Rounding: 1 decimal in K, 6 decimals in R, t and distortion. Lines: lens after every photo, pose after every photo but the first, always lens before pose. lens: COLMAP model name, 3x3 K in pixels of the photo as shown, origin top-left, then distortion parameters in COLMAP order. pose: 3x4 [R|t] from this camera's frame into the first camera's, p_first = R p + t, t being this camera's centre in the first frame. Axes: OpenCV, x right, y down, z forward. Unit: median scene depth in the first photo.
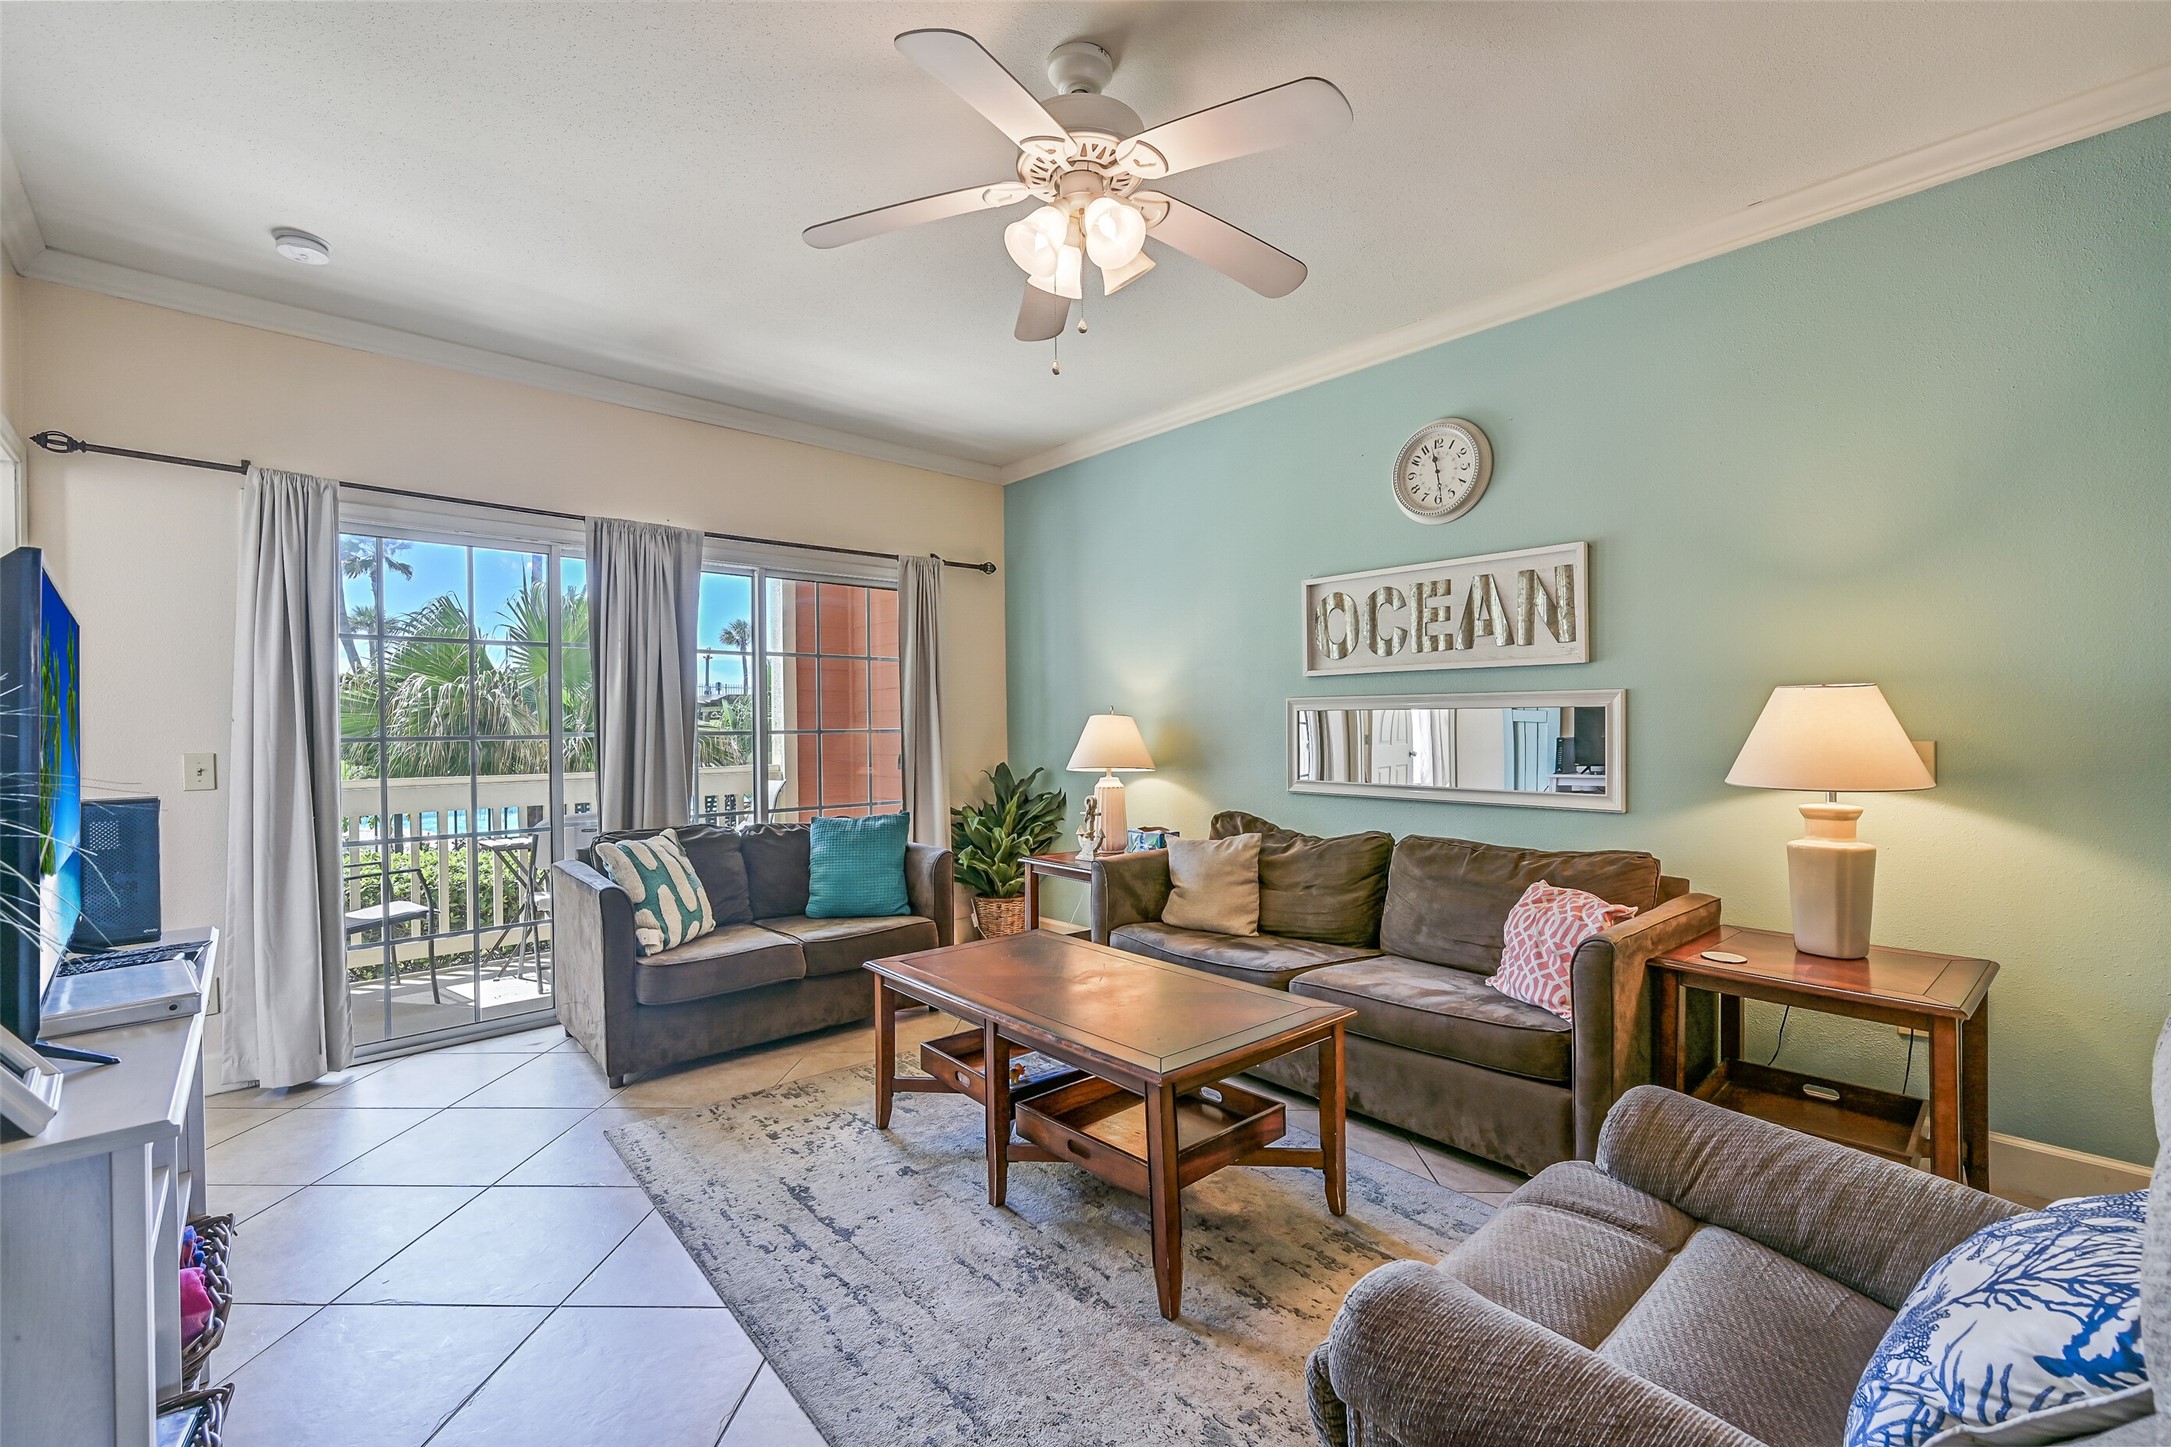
lens RADIAL K [[914.1, 0, 1090.9], [0, 914.1, 727.7], [0, 0, 1]] dist [-0.000788, 0.000414]
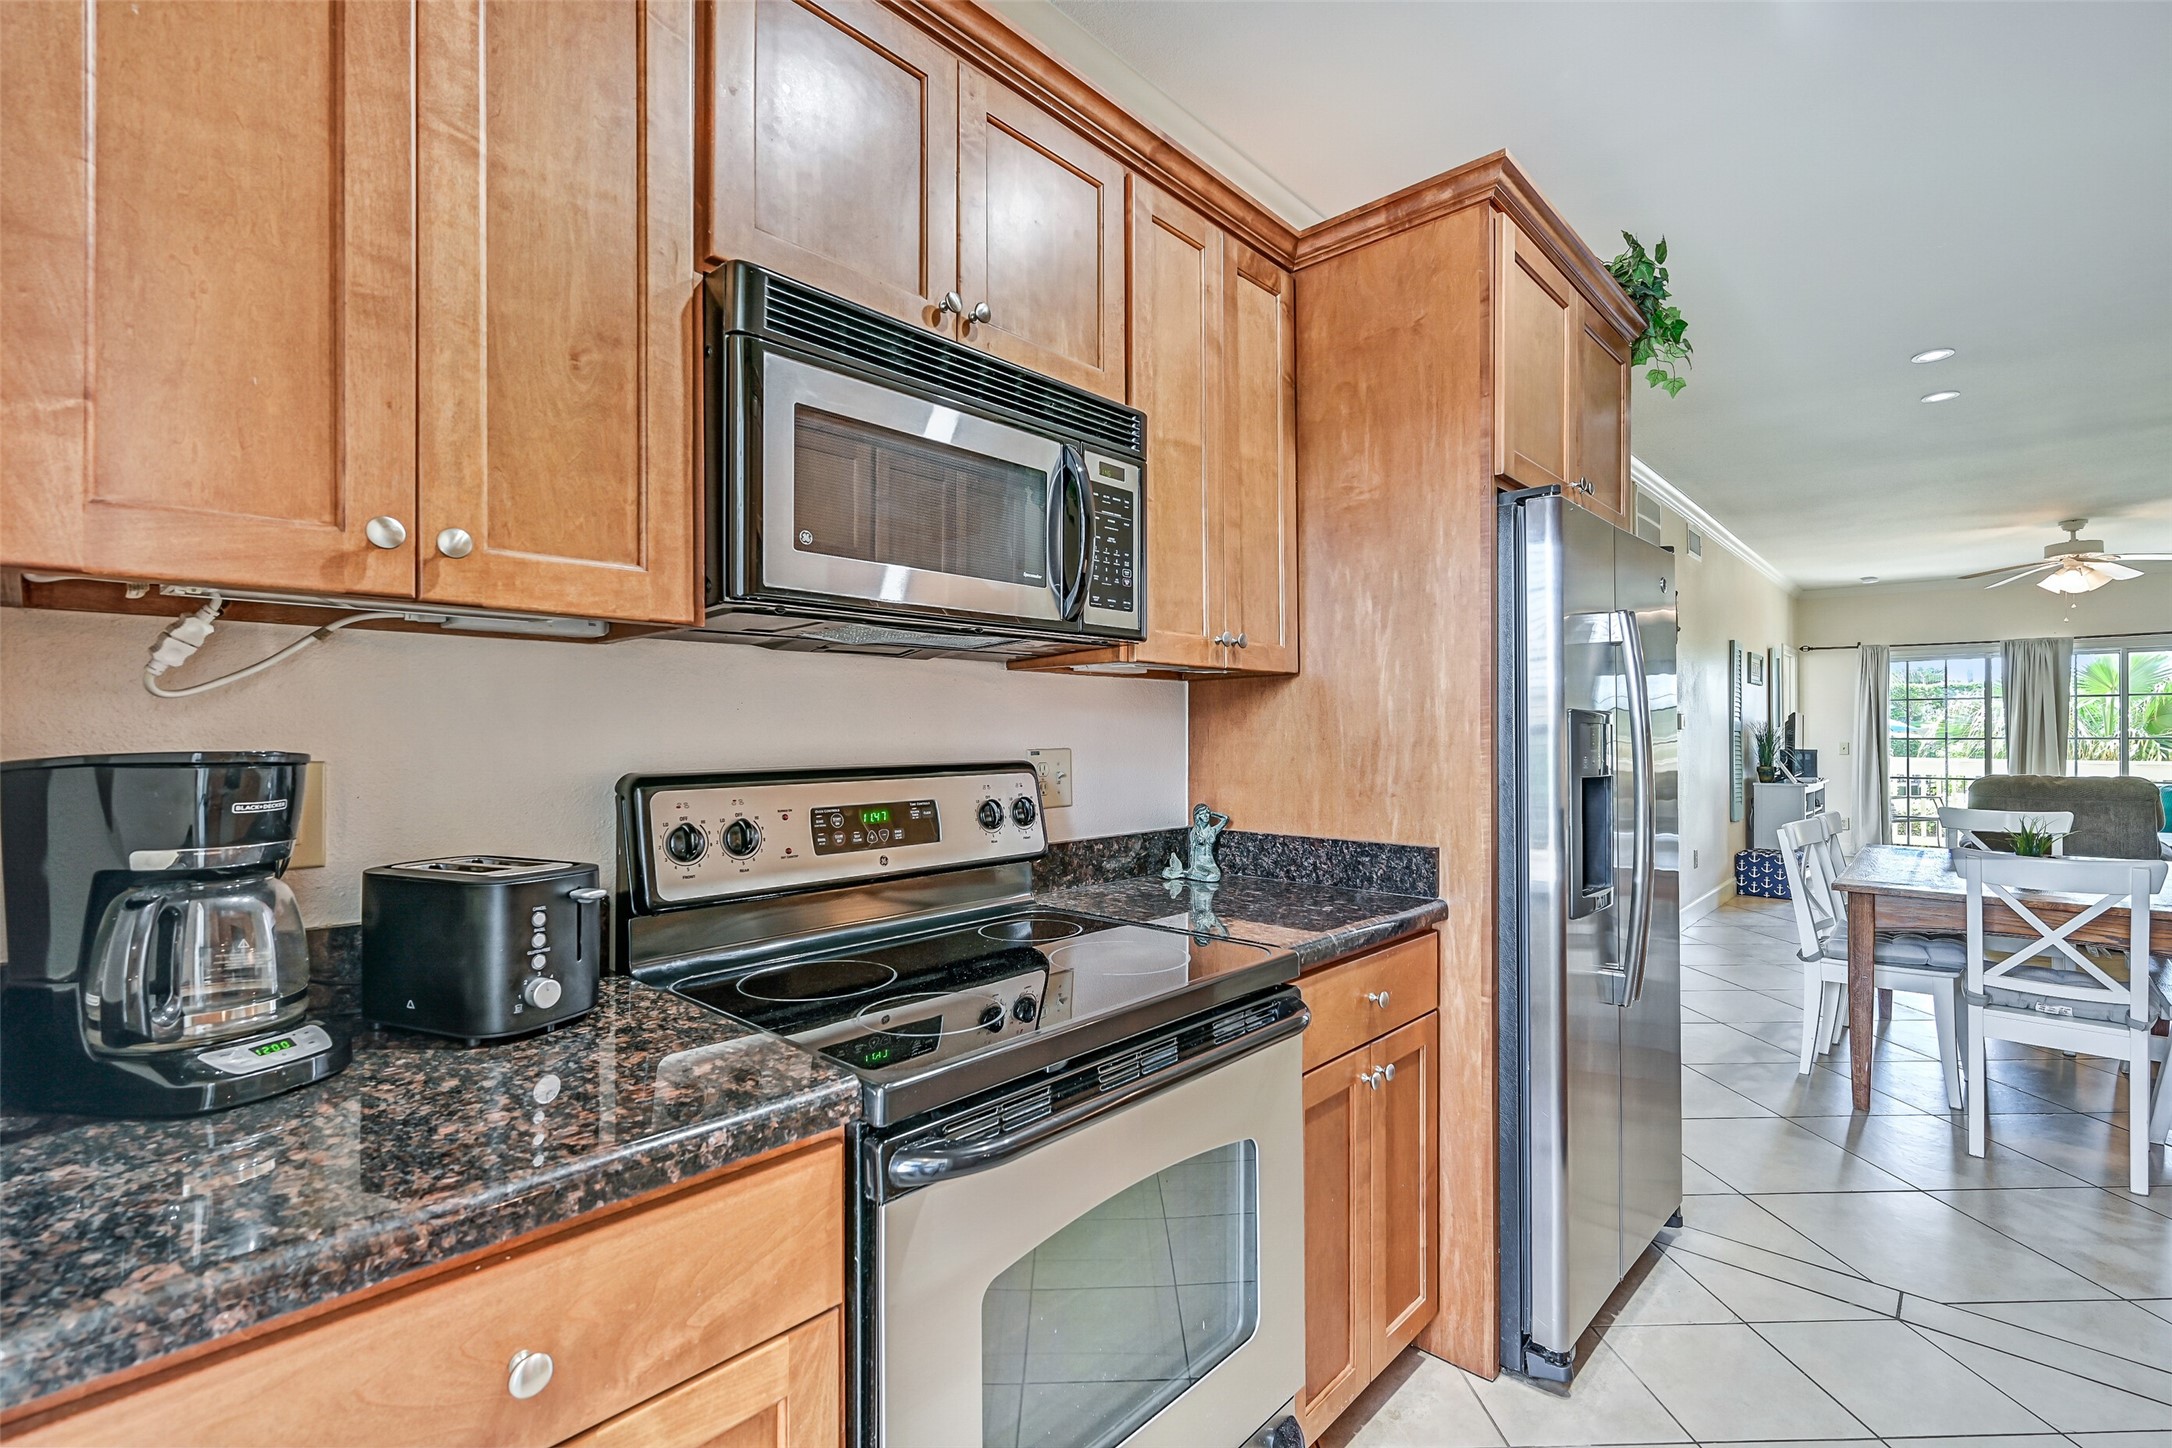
lens RADIAL K [[970.2, 0, 1083.3], [0, 970.2, 728.5], [0, 0, 1]] dist [-0.001138, 0.000878]
pose [[0.071125, 0.008599, -0.997430, 1.820582], [-0.002036, 0.999962, 0.008476, -0.034077], [0.997465, 0.001427, 0.071140, -1.548039]]
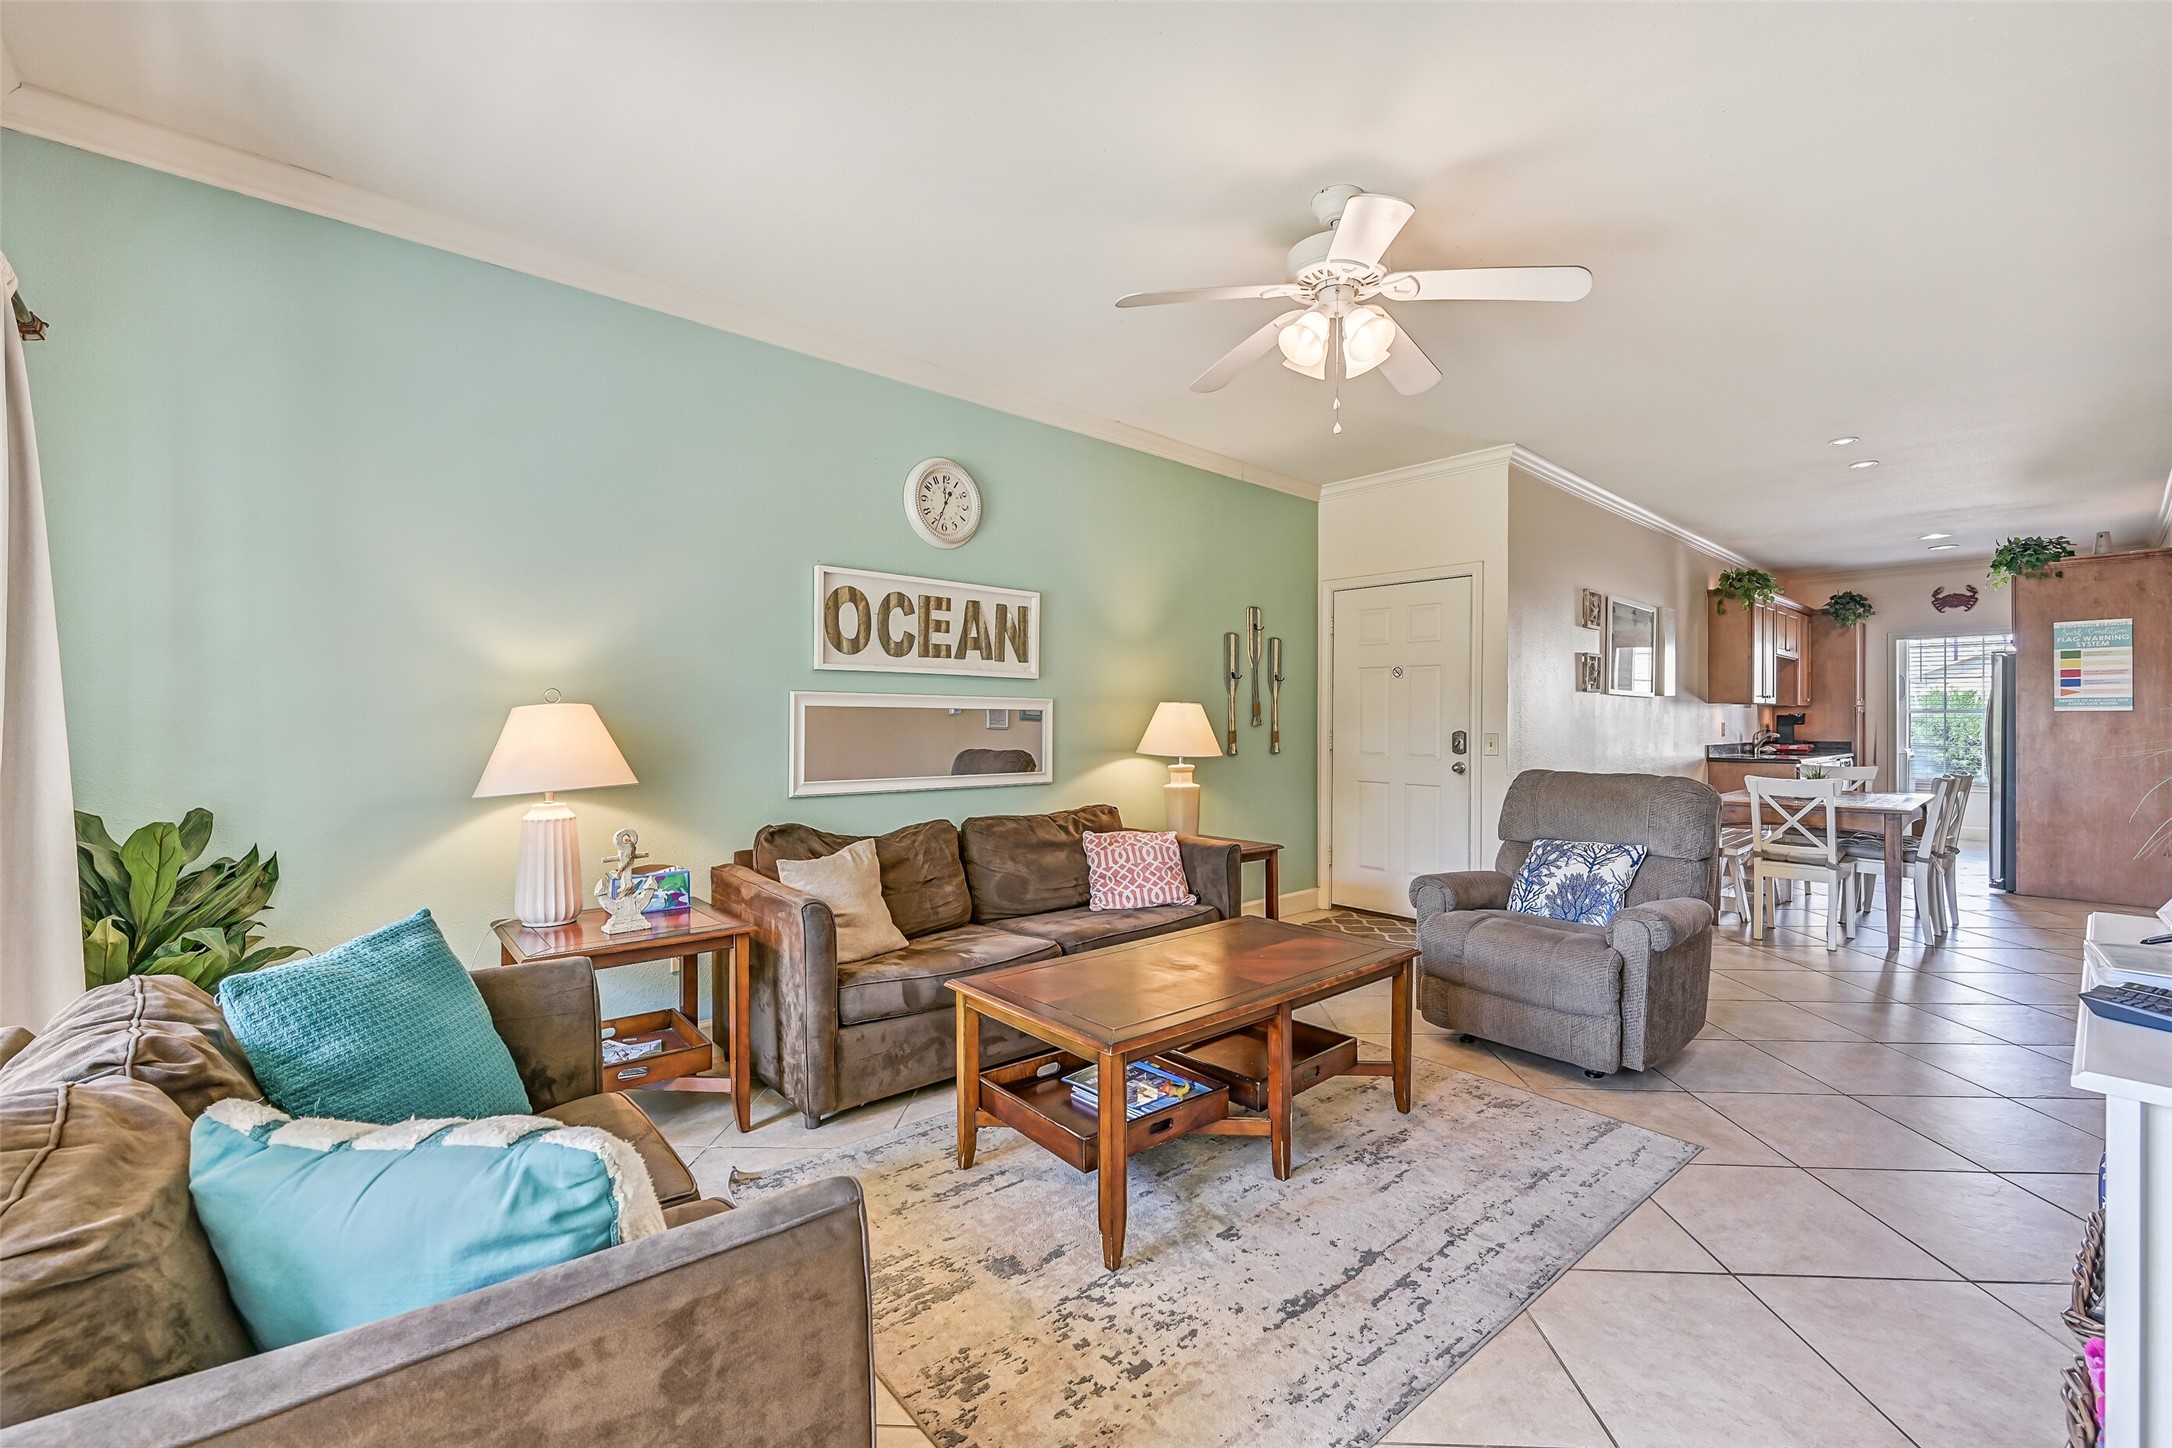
lens RADIAL K [[914.6, 0, 1093.8], [0, 914.6, 713.8], [0, 0, 1]] dist [-0.000788, 0.000414]
pose [[0.002568, 0.020553, 0.999785, -0.763541], [-0.001623, 0.999788, -0.020549, 0.009281], [-0.999995, -0.001570, 0.002601, 0.801396]]
